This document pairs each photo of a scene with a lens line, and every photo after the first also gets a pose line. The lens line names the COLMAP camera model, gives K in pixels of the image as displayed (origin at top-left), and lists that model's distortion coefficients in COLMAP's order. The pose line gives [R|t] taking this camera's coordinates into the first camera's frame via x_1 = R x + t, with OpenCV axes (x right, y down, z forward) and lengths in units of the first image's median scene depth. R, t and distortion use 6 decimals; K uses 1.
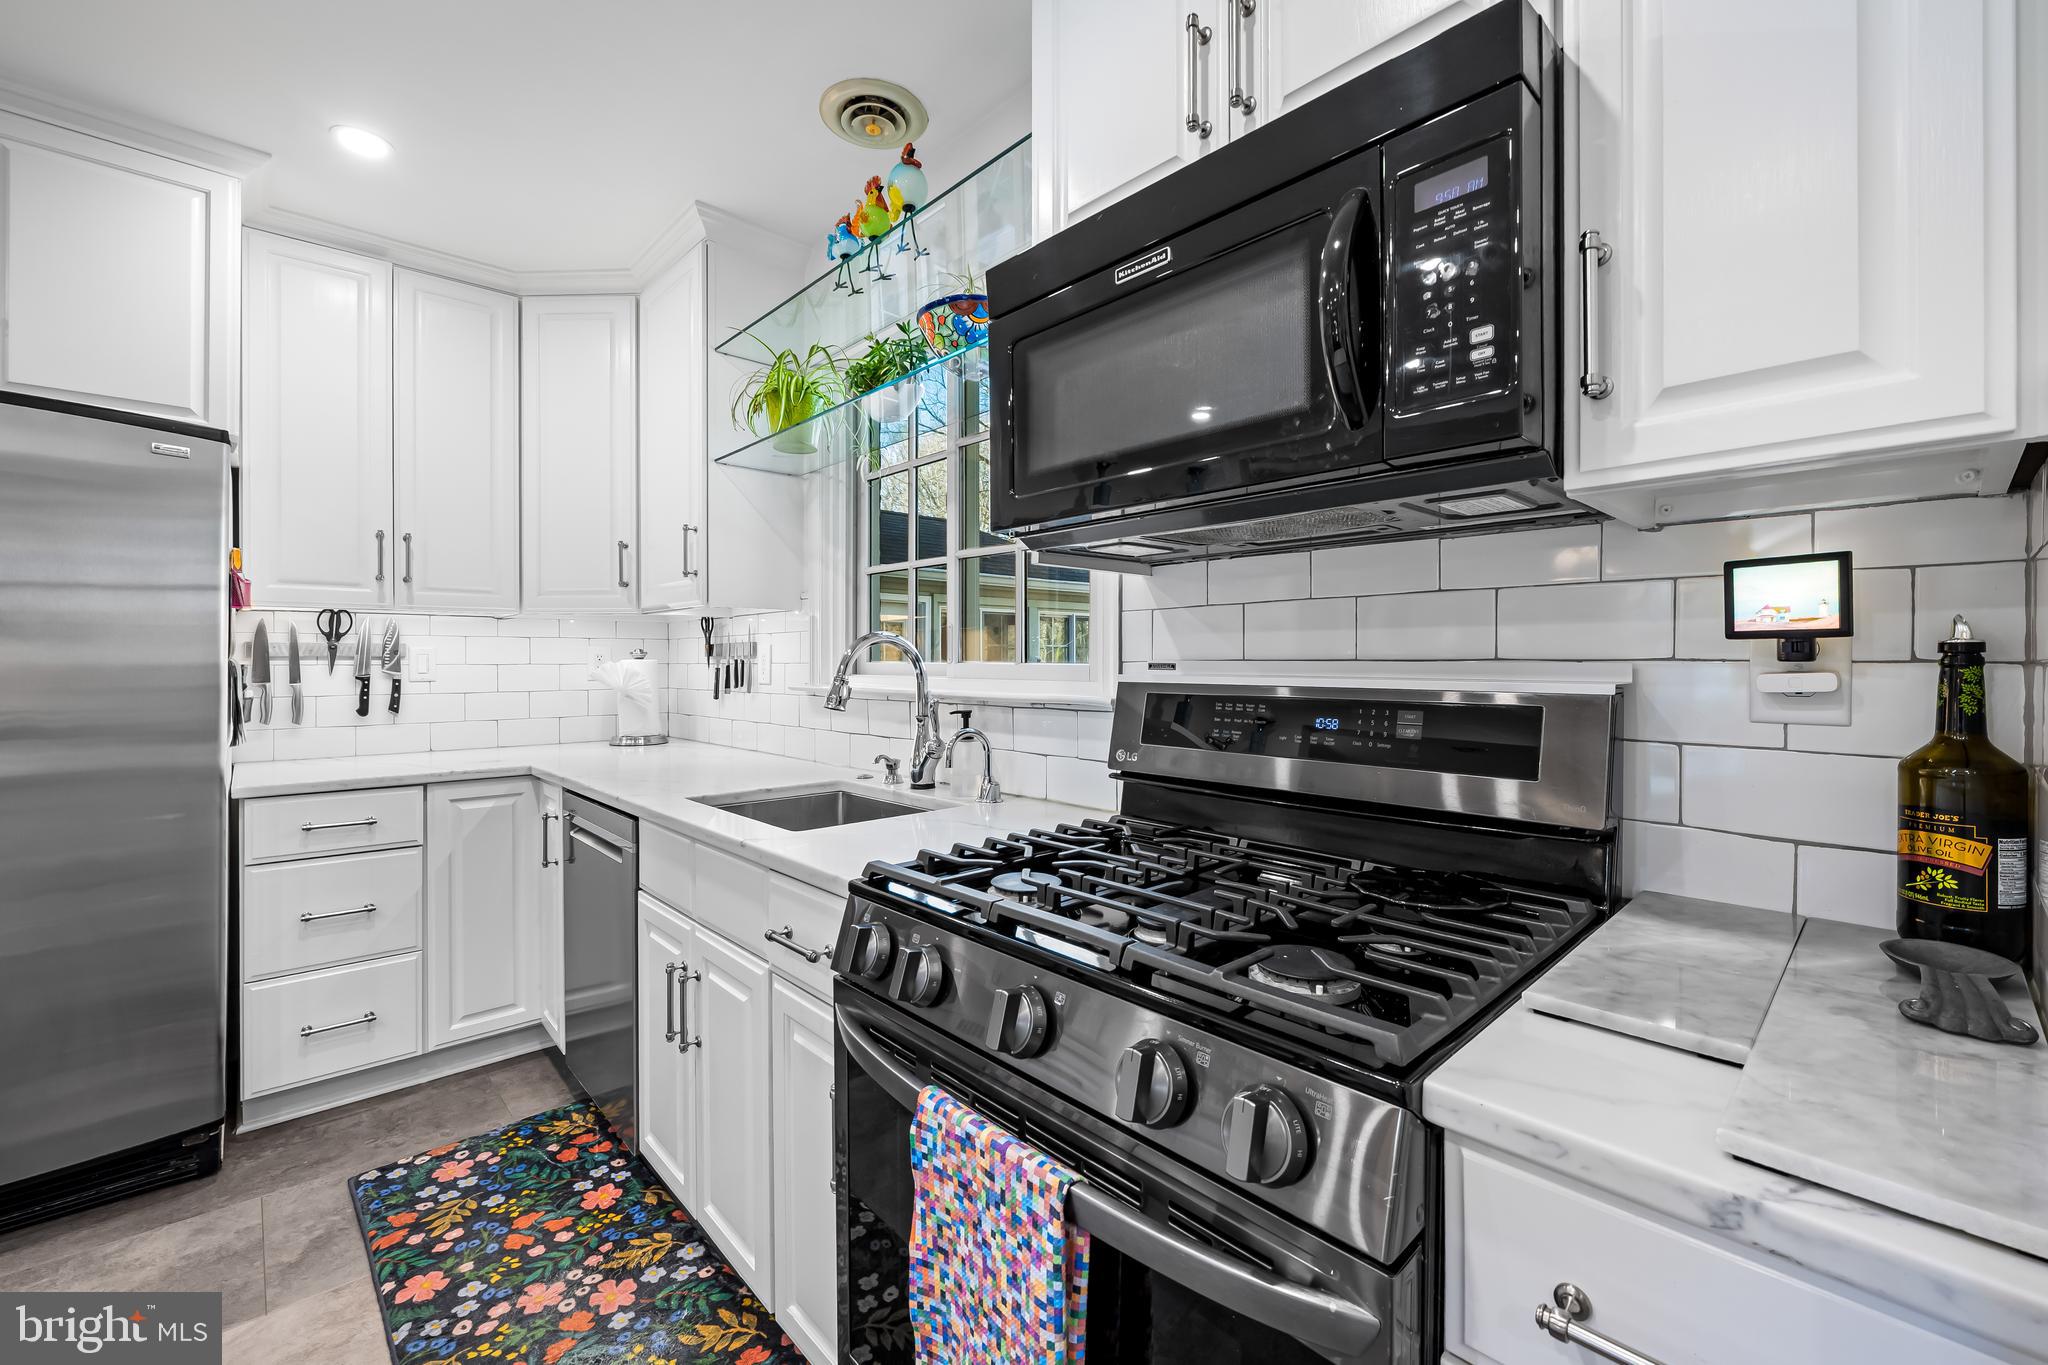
lens RADIAL K [[825.9, 0, 1023.4], [0, 825.9, 670.2], [0, 0, 1]] dist [-0.004246, -0.000171]
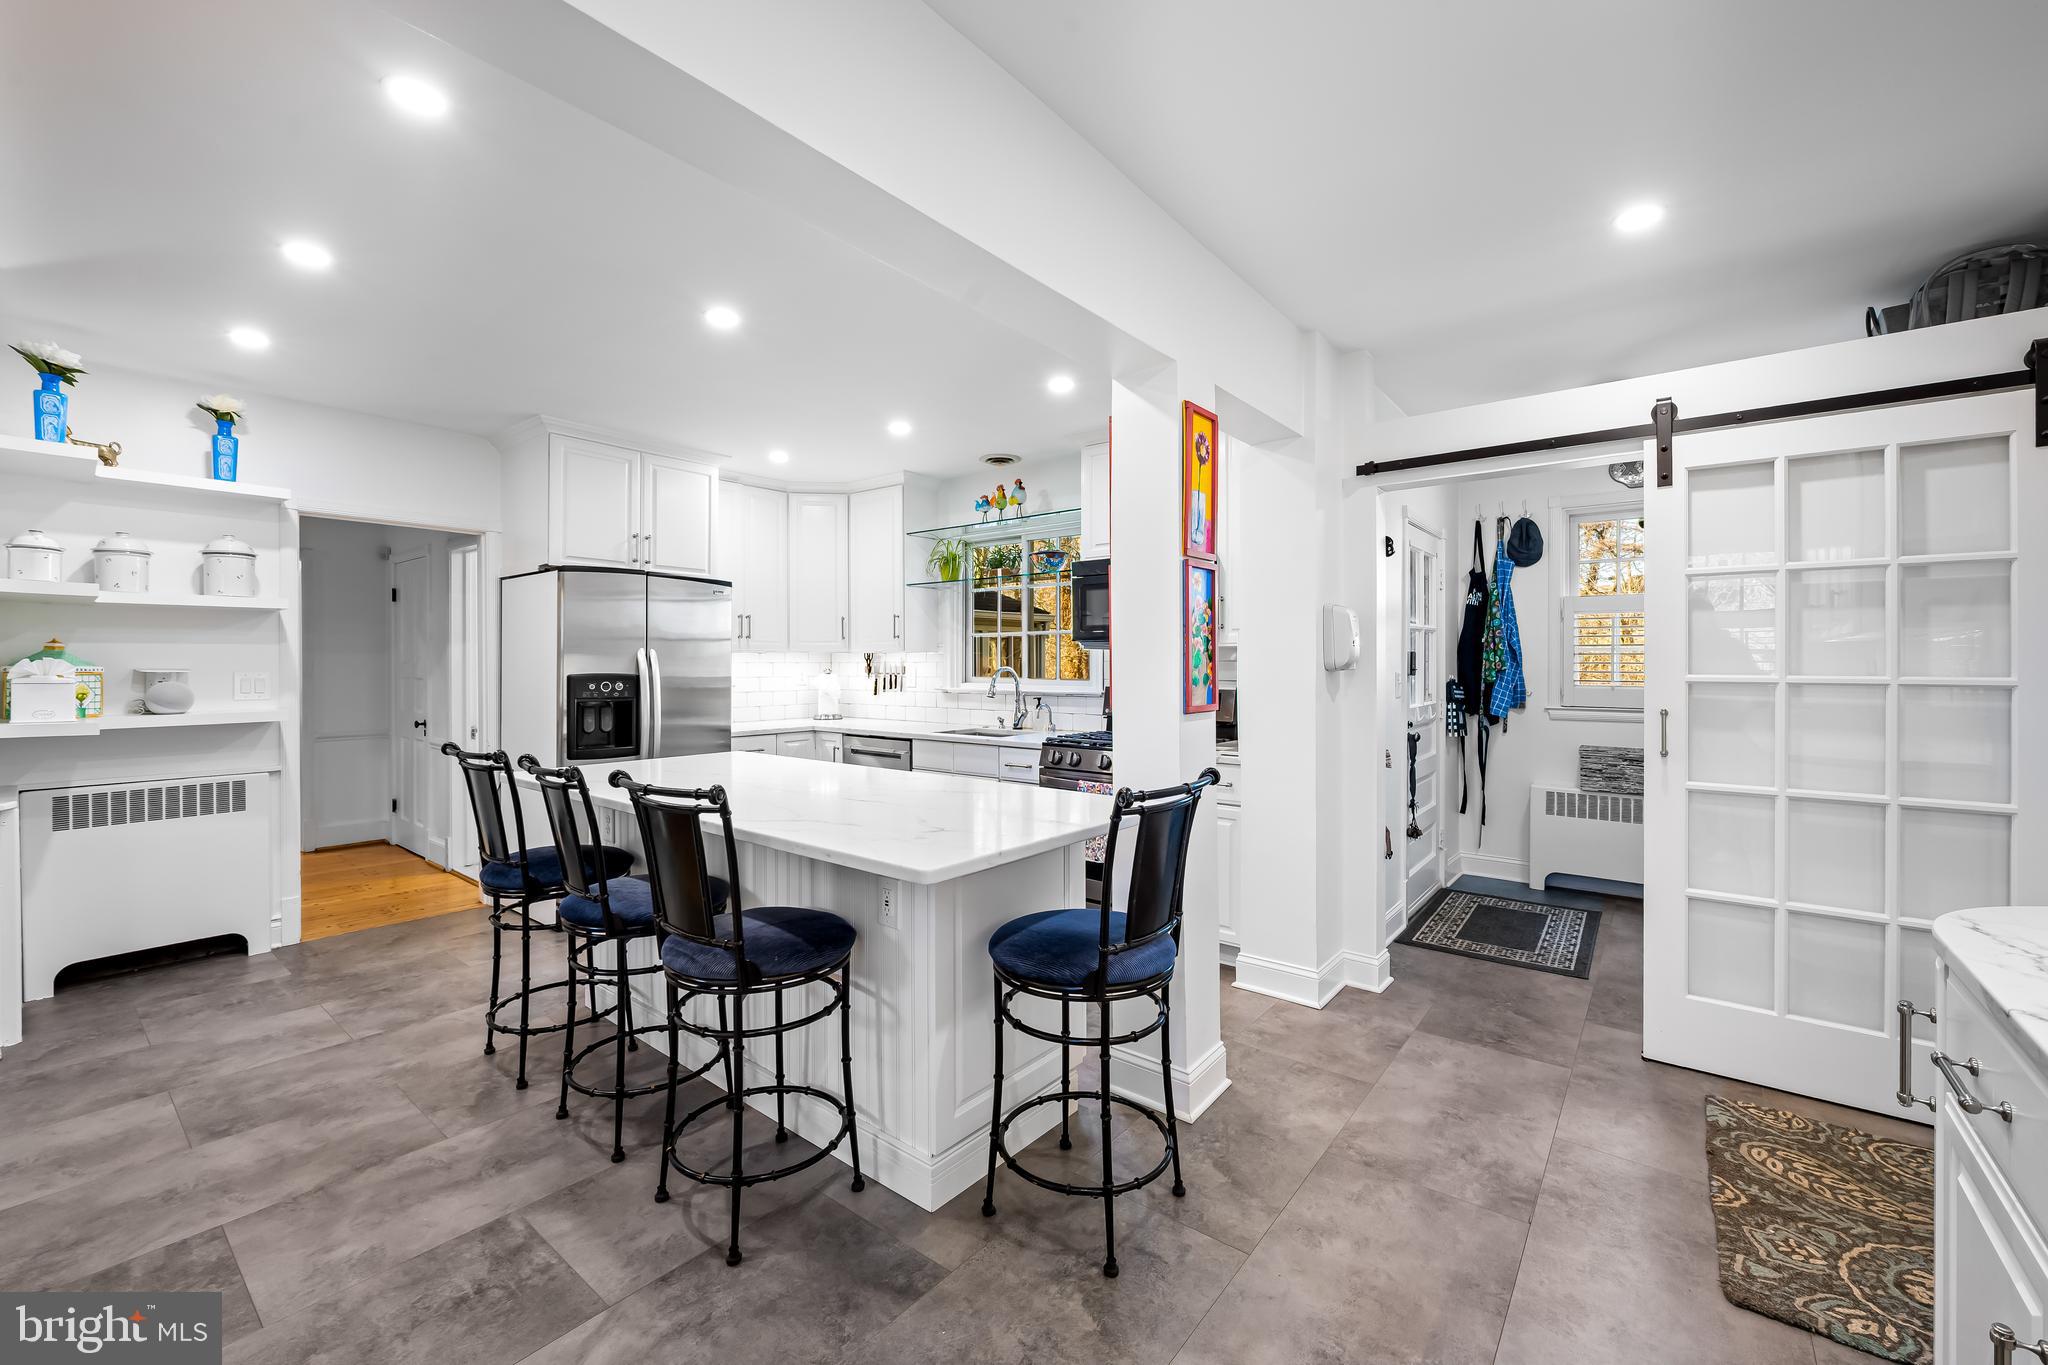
lens RADIAL K [[825.9, 0, 1029.8], [0, 825.9, 667.6], [0, 0, 1]] dist [-0.004246, -0.000171]
pose [[0.988829, 0.001916, 0.149039, -0.439528], [-0.001056, 0.999982, -0.005848, -0.026774], [-0.149048, 0.005625, 0.988814, -1.406231]]
